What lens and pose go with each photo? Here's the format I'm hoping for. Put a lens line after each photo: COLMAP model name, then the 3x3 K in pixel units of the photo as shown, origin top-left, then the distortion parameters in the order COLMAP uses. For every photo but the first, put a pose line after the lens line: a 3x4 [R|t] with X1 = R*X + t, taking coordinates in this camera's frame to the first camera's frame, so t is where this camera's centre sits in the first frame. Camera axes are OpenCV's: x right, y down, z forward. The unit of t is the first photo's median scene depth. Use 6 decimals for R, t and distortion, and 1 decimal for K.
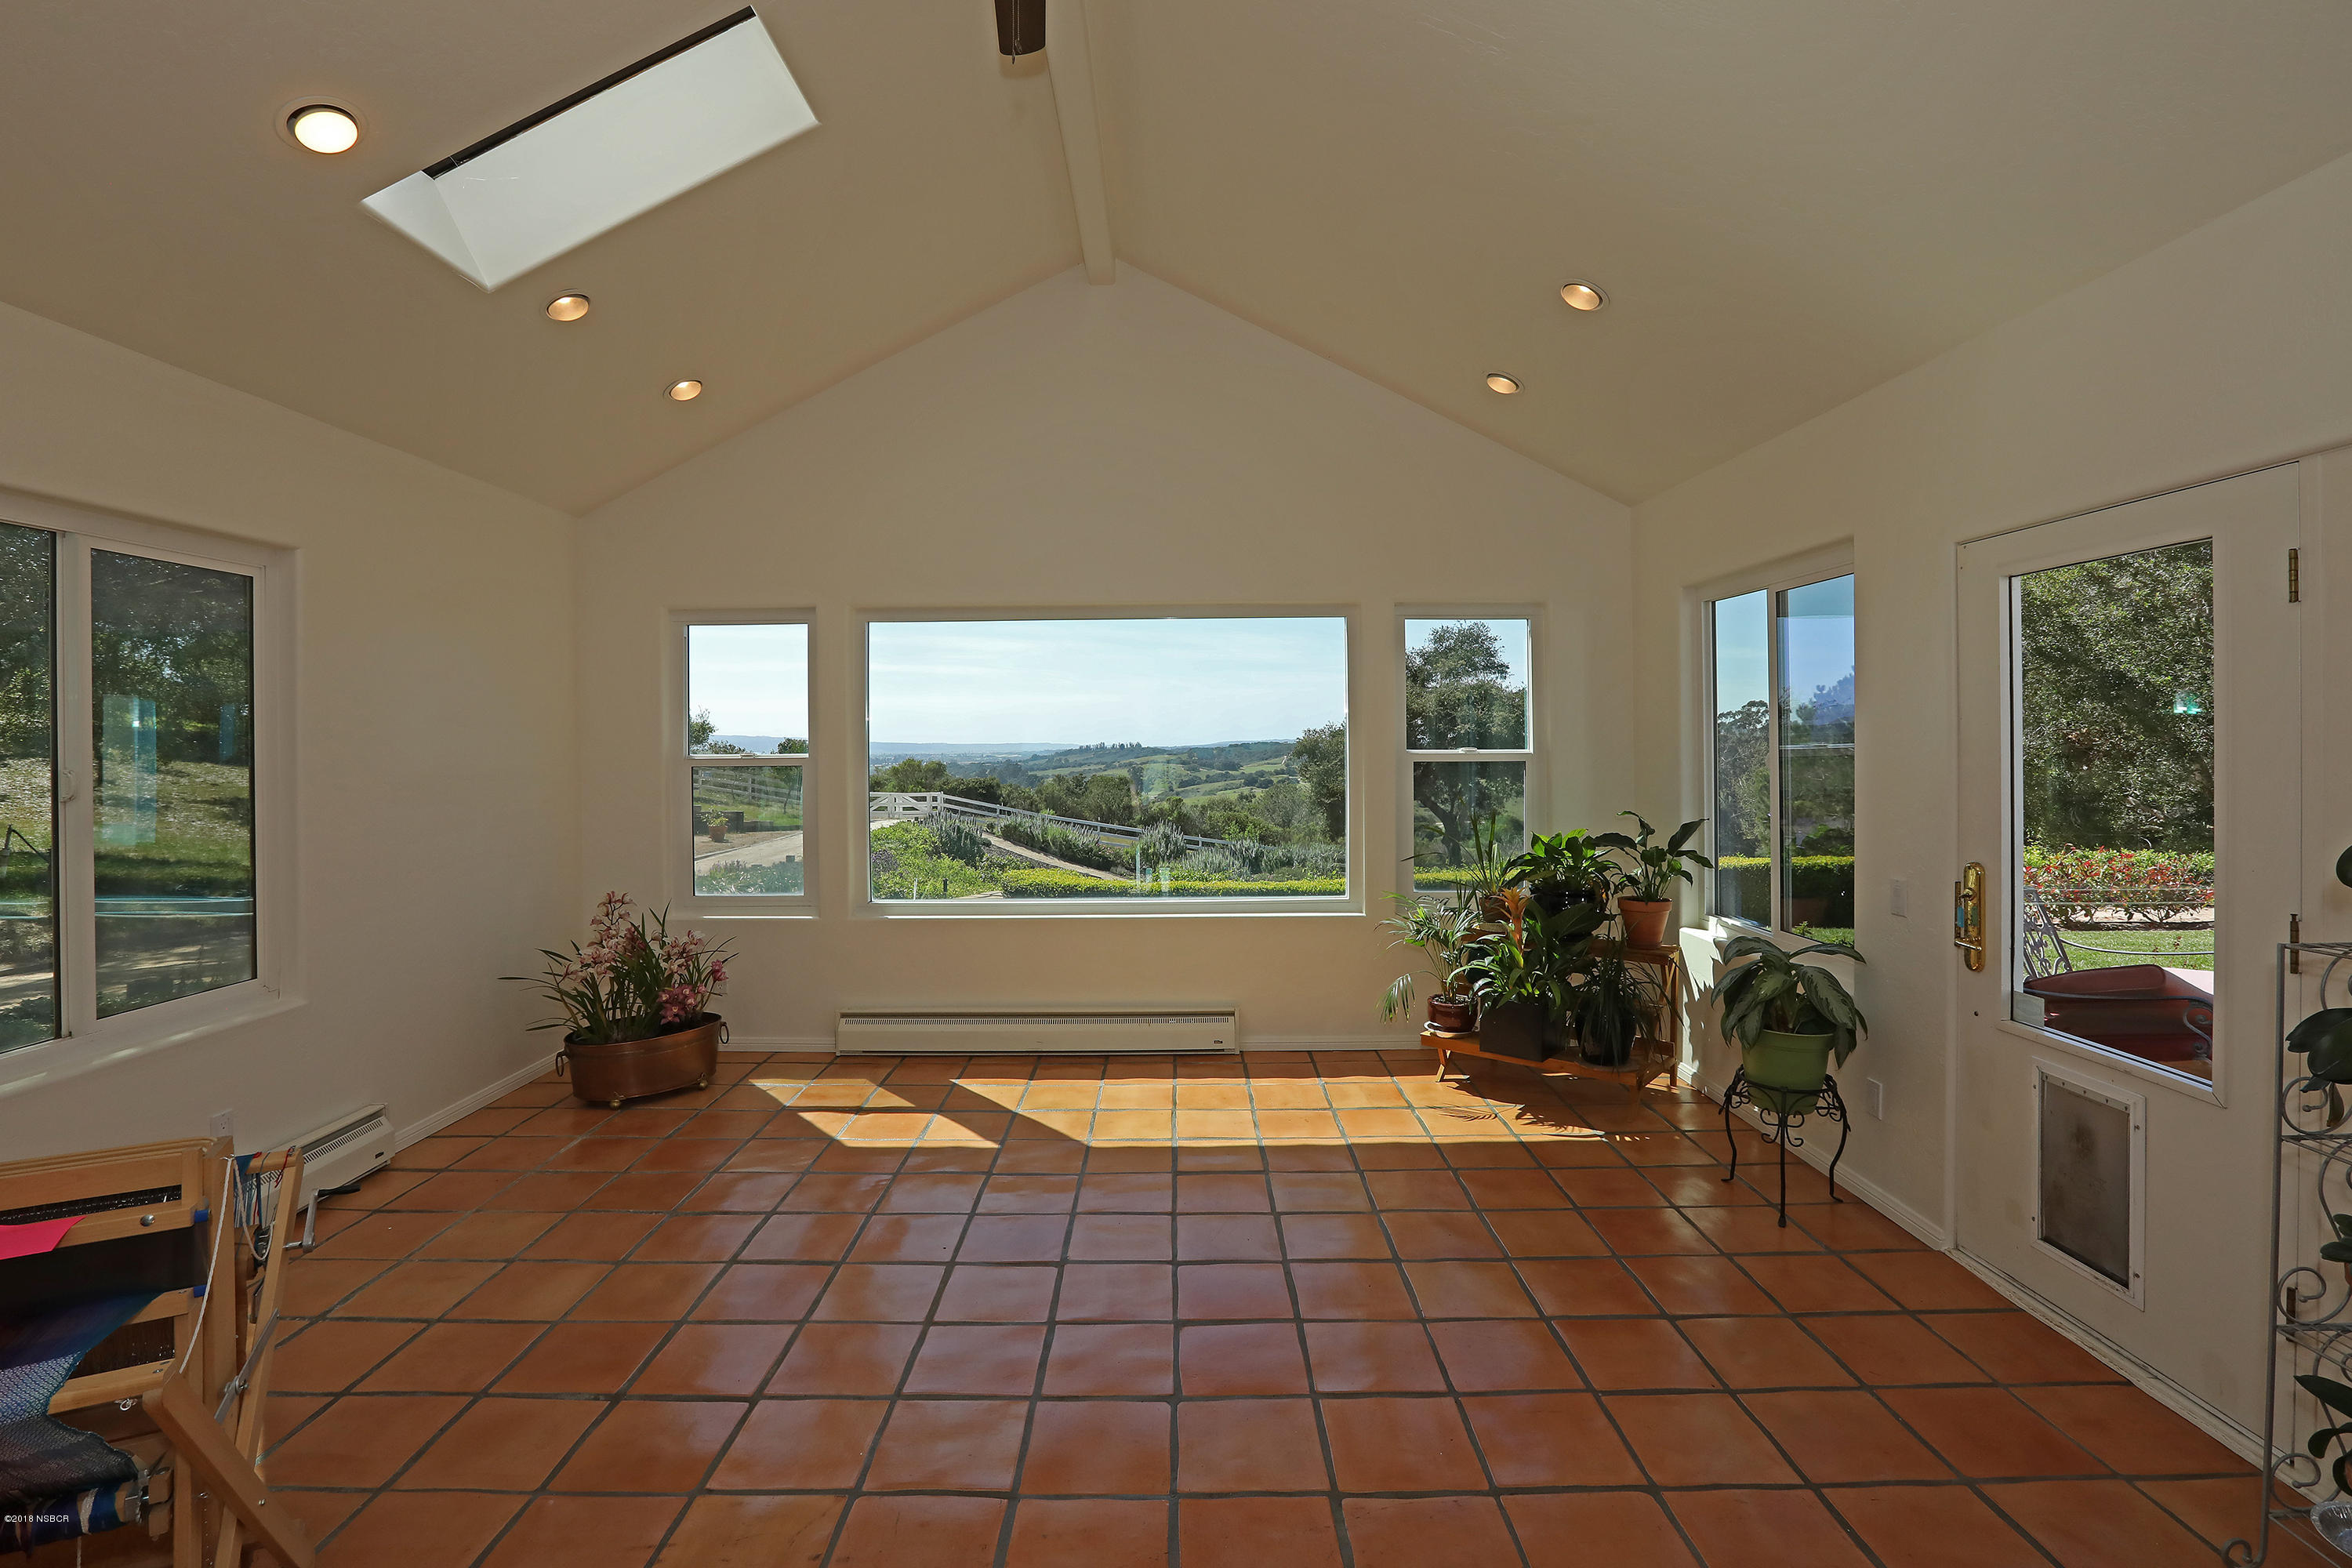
lens RADIAL K [[1017.1, 0, 1168.2], [0, 1017.1, 728.8], [0, 0, 1]] dist [-0.000480, 0.000051]
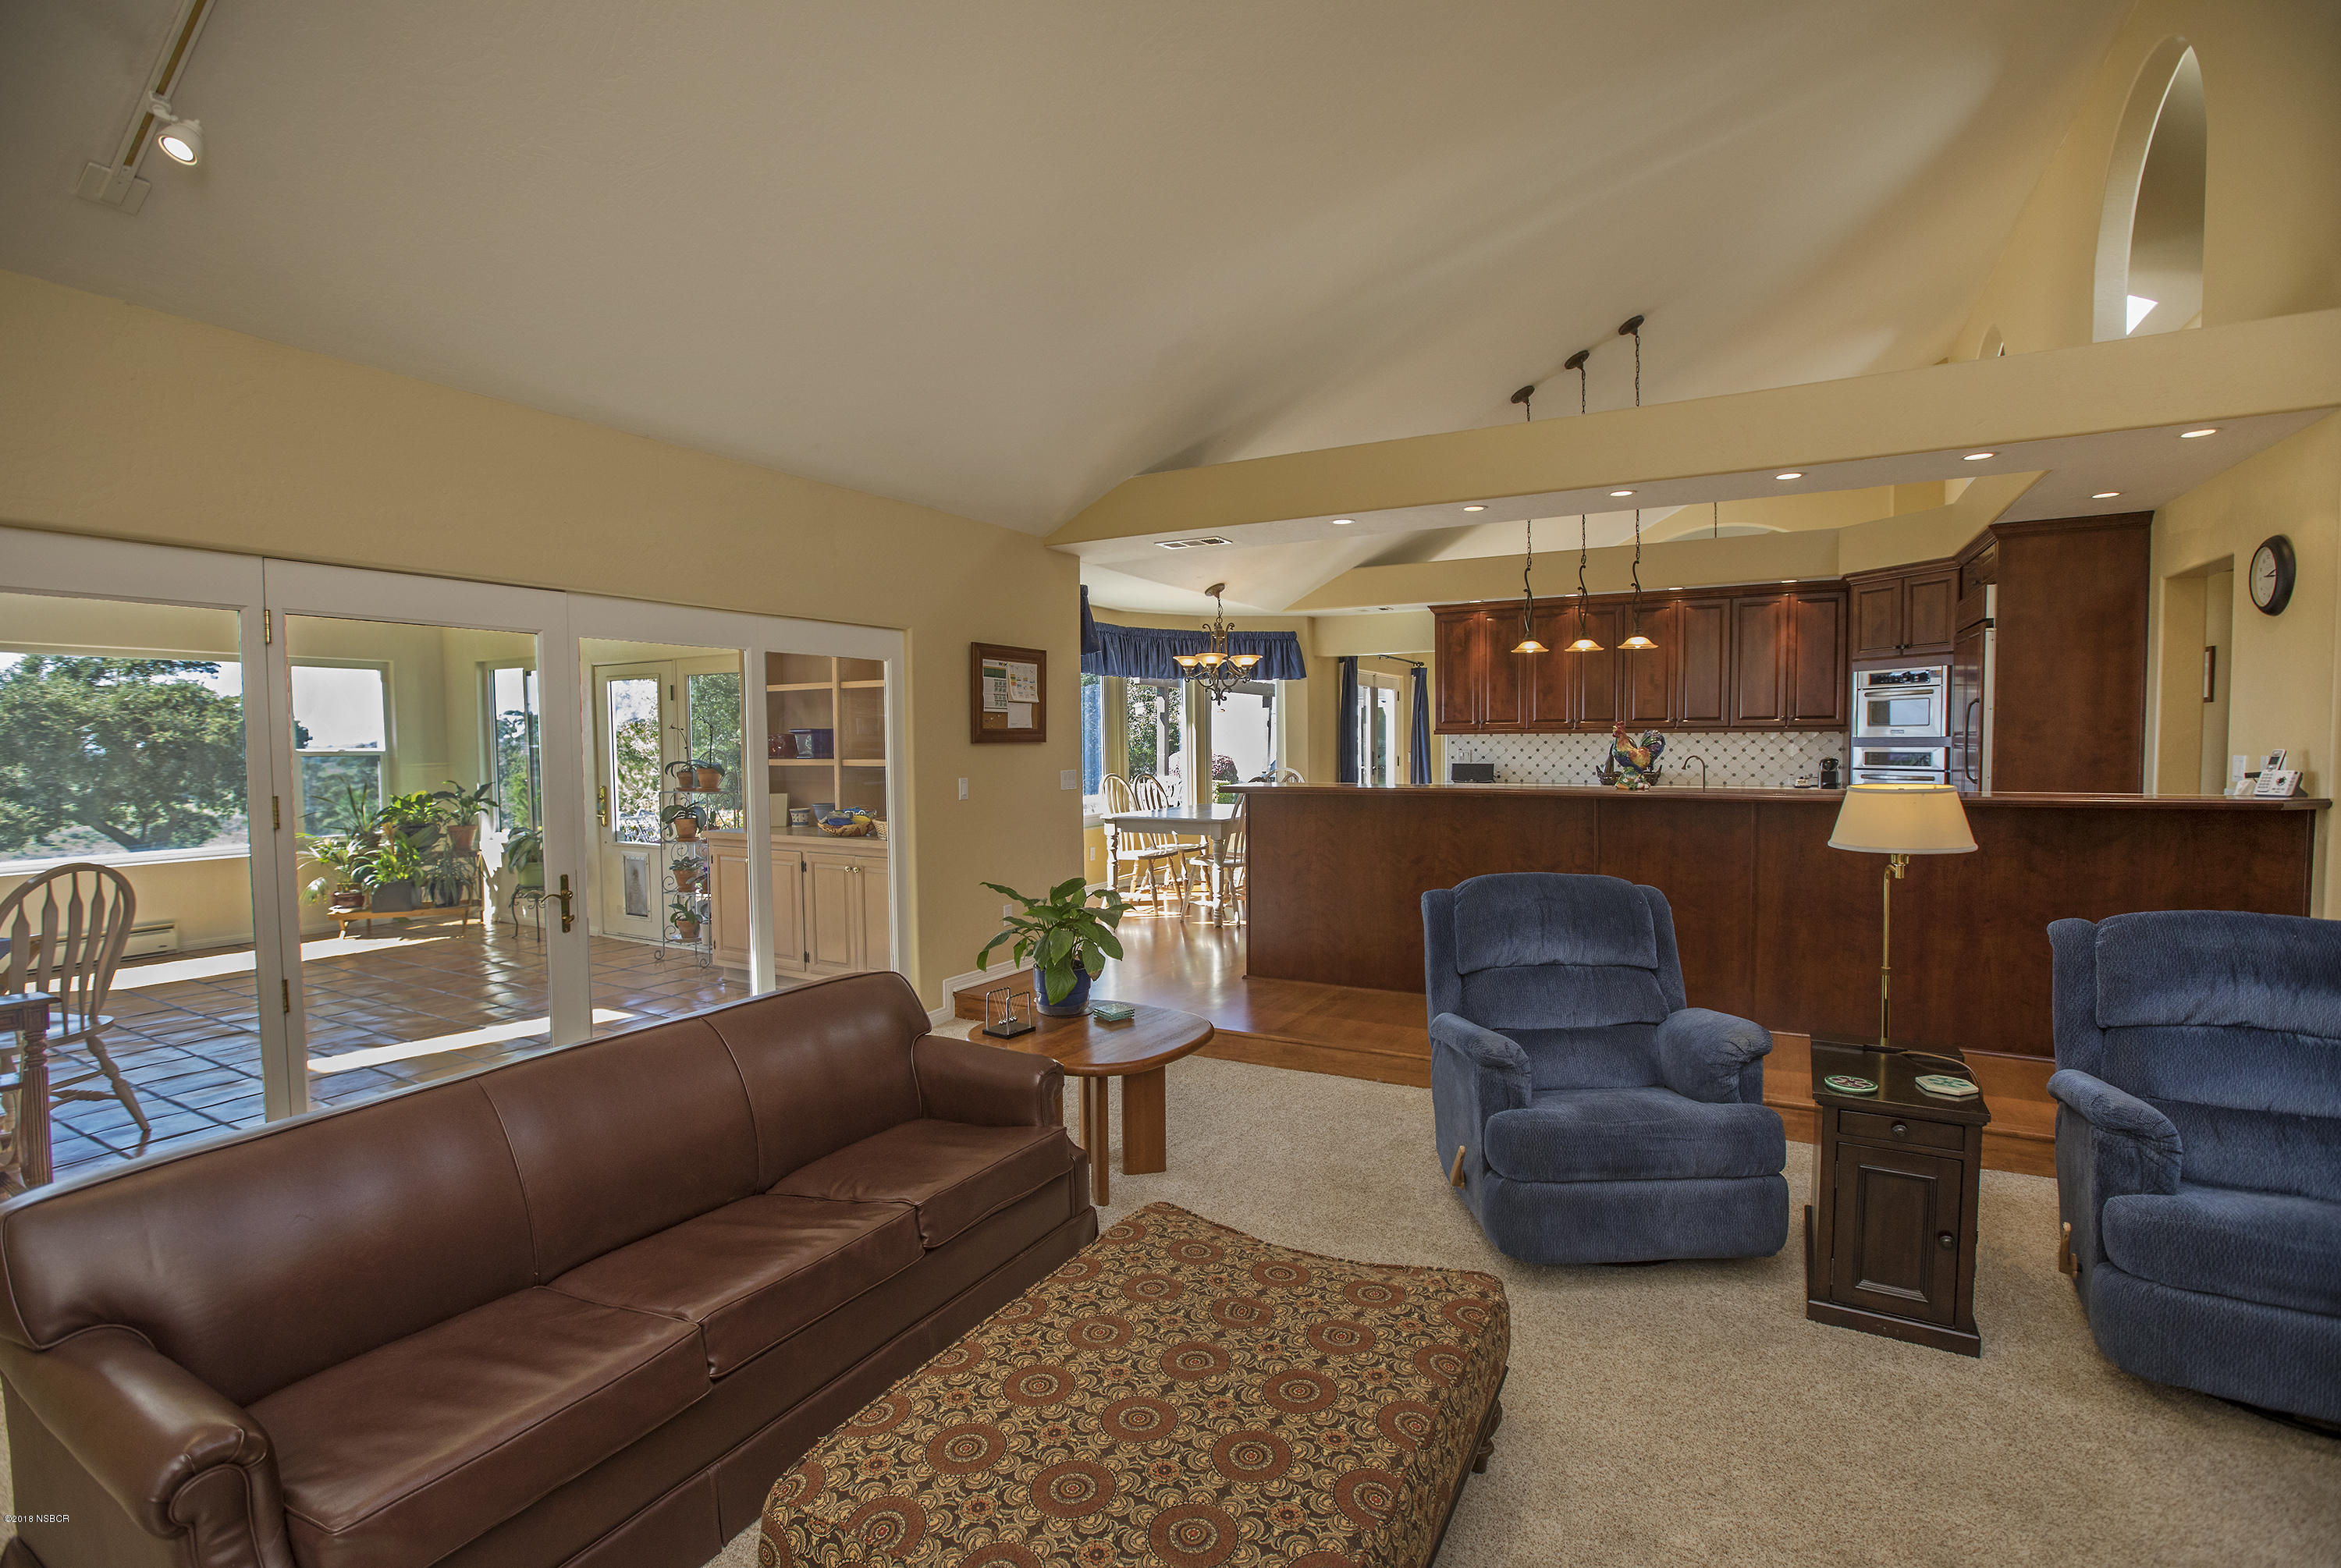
lens RADIAL K [[1091.0, 0, 1159.1], [0, 1091.0, 796.5], [0, 0, 1]] dist [-0.000217, 0.000915]
pose [[0.489184, -0.051613, 0.870652, -0.653871], [0.004061, 0.998371, 0.056903, 0.003871], [-0.872171, -0.024300, 0.488597, -1.107801]]
